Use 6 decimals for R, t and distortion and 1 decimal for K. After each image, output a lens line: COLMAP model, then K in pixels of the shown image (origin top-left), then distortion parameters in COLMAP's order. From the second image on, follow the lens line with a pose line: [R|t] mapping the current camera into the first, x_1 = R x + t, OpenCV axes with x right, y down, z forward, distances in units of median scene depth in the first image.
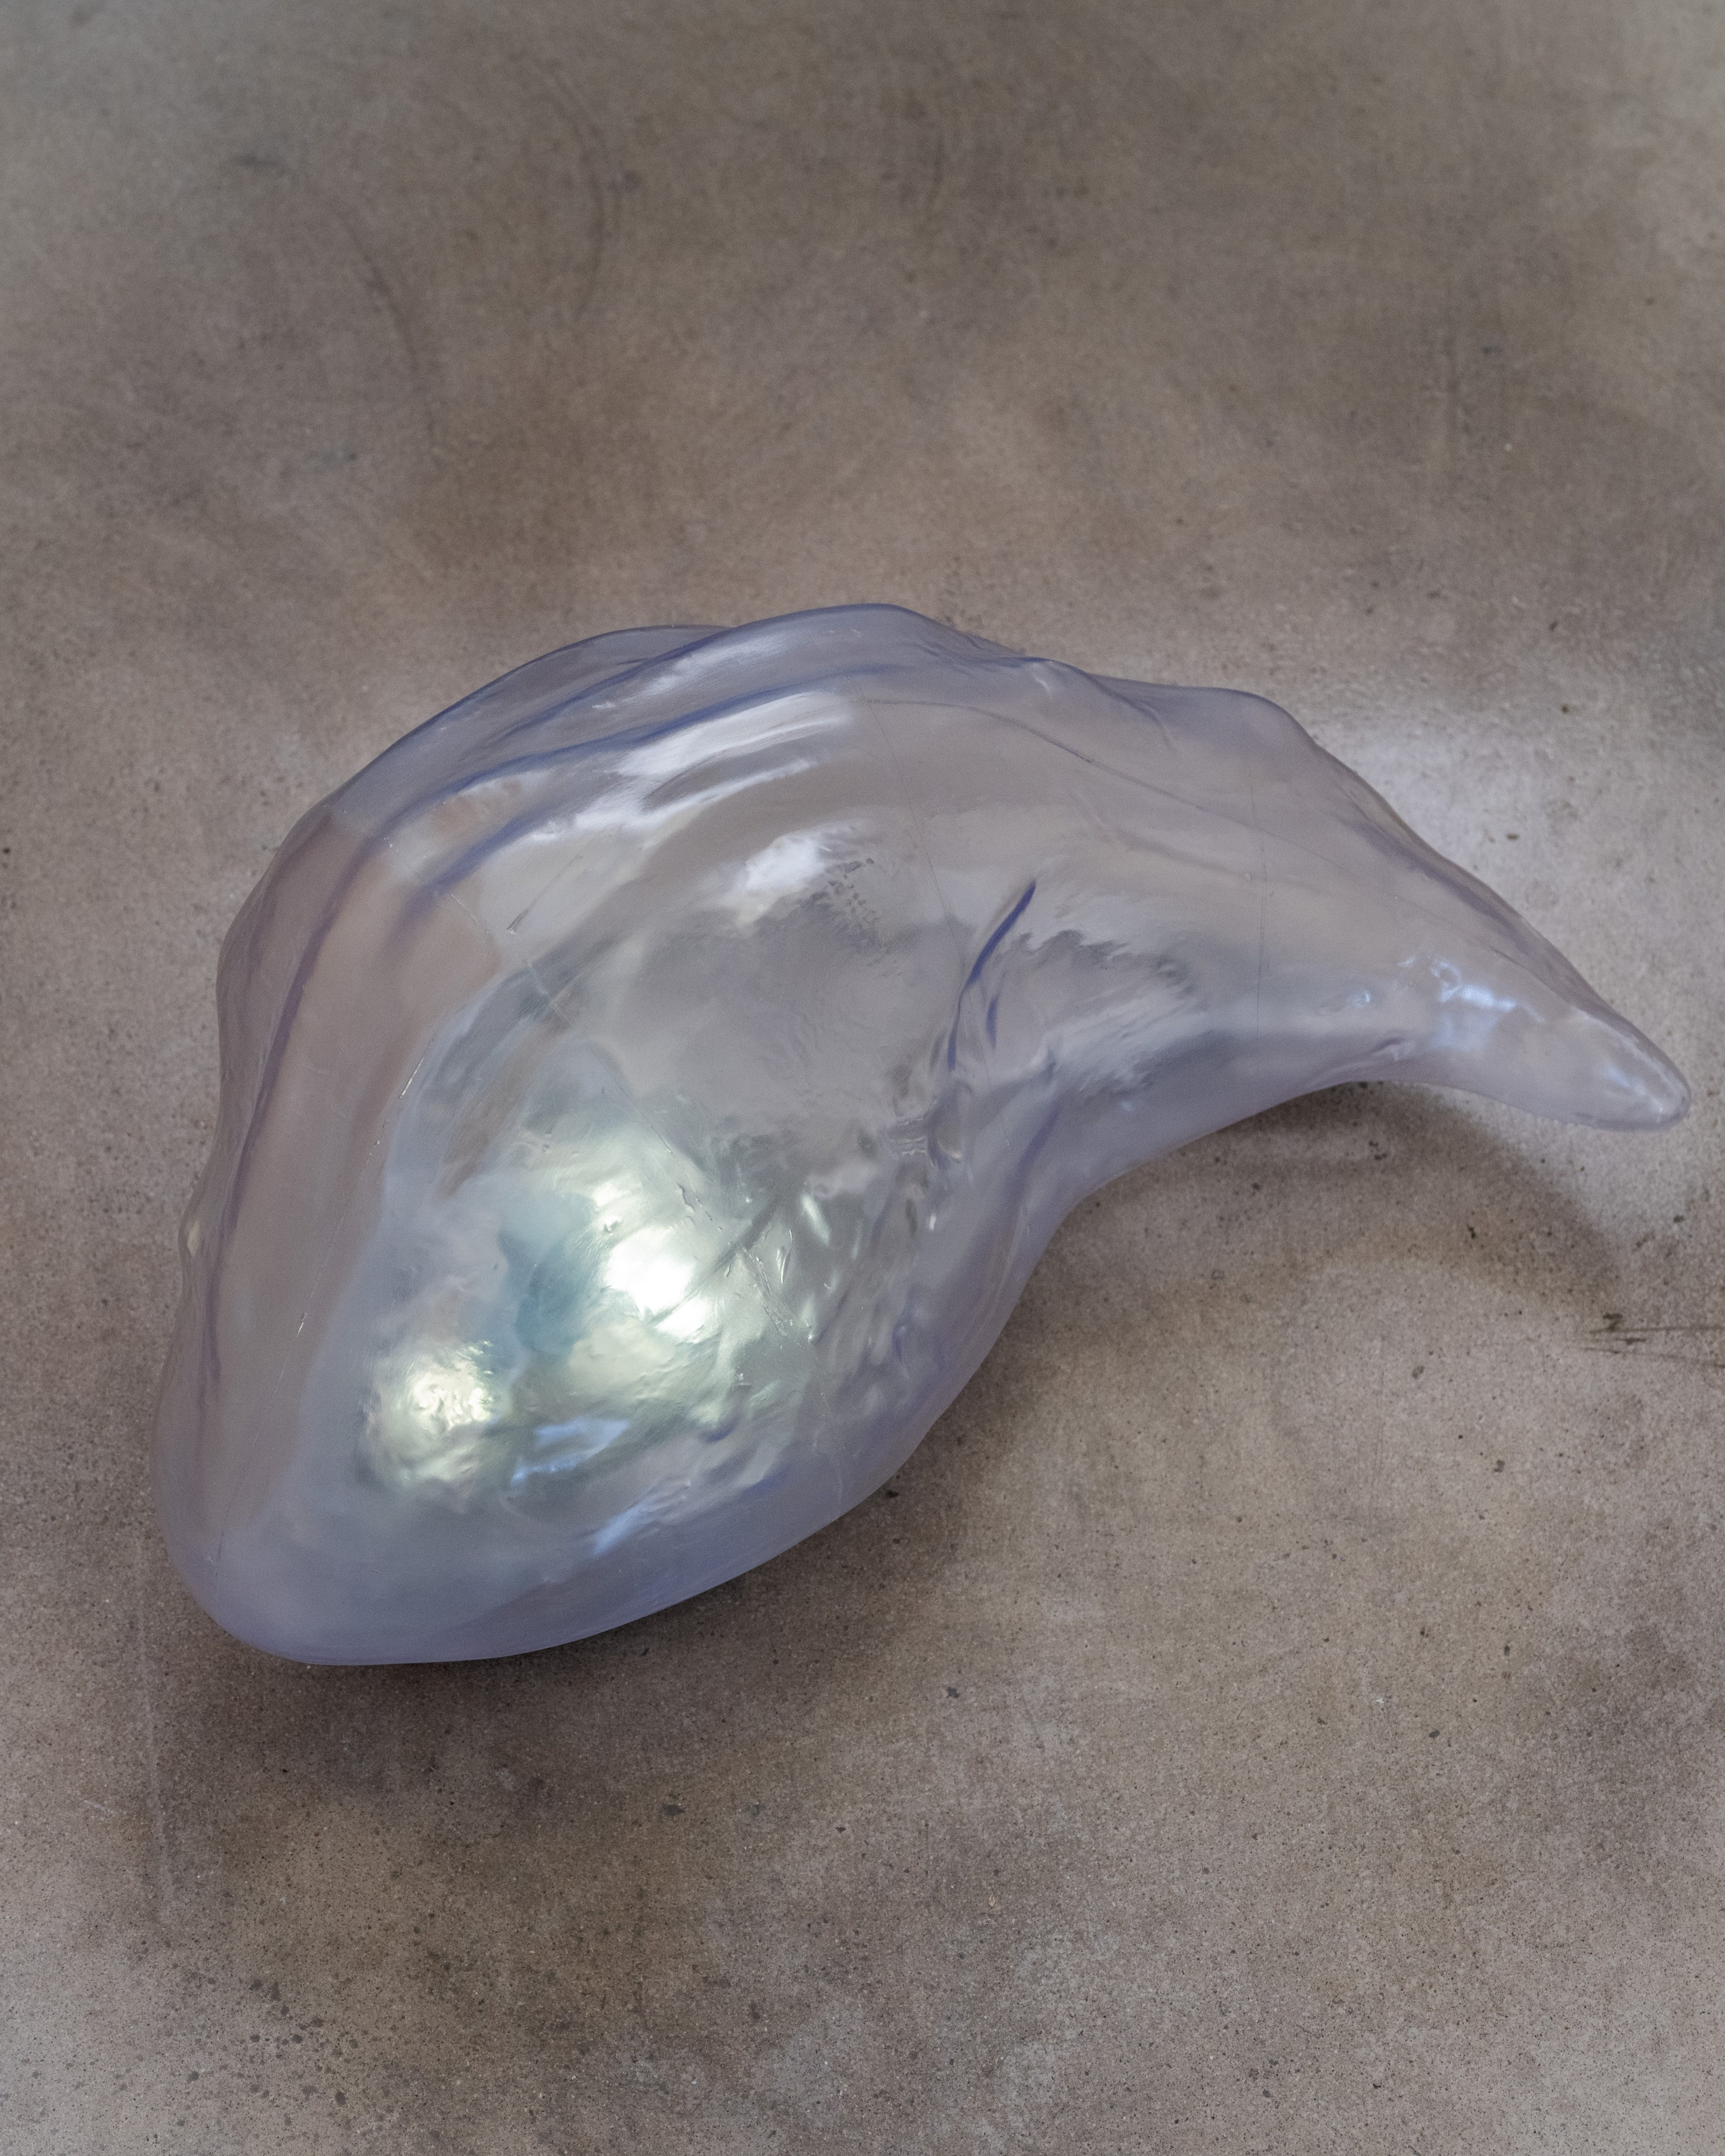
lens RADIAL K [[2998.3, 0, 857.3], [0, 2998.3, 1078.5], [0, 0, 1]] dist [0.022514, 0.000000]
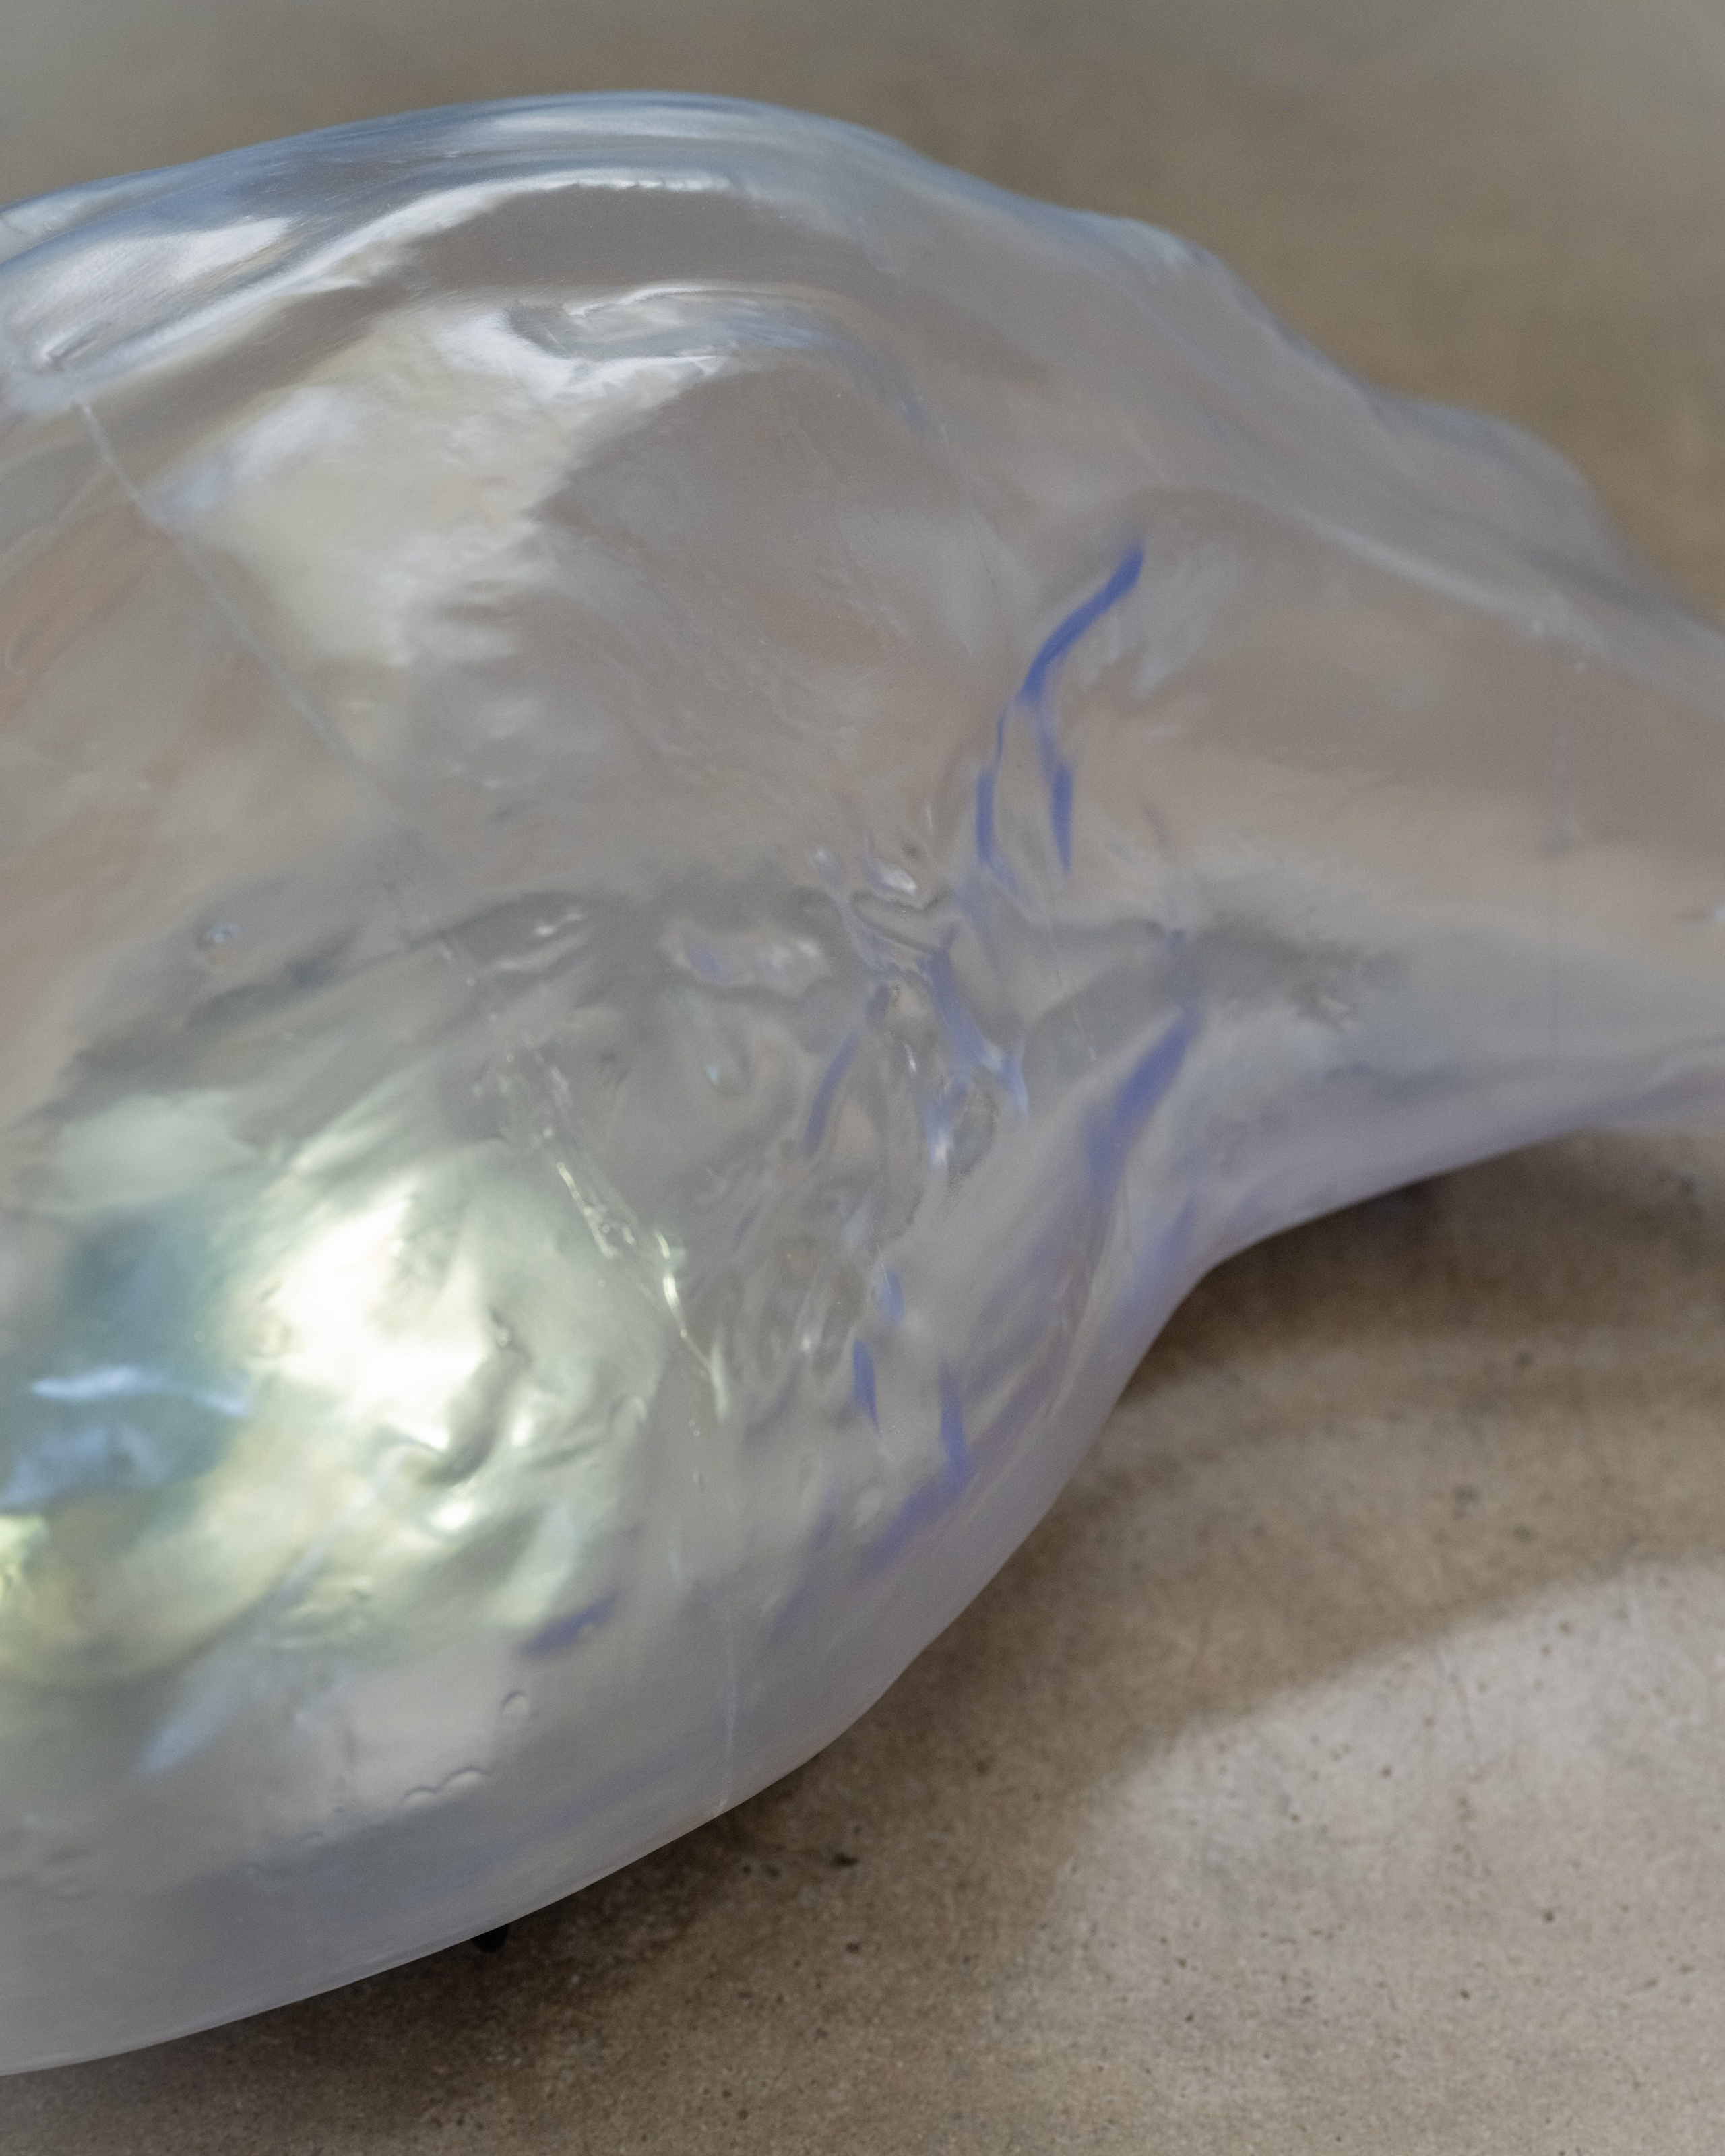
lens RADIAL K [[3237.6, 0, 869.6], [0, 3237.6, 1077.3], [0, 0, 1]] dist [-0.053608, 0.000000]
pose [[0.999644, 0.021306, 0.016089, 0.004345], [-0.015586, 0.954981, -0.296256, 0.174112], [-0.021677, 0.295900, 0.954973, 0.457874]]
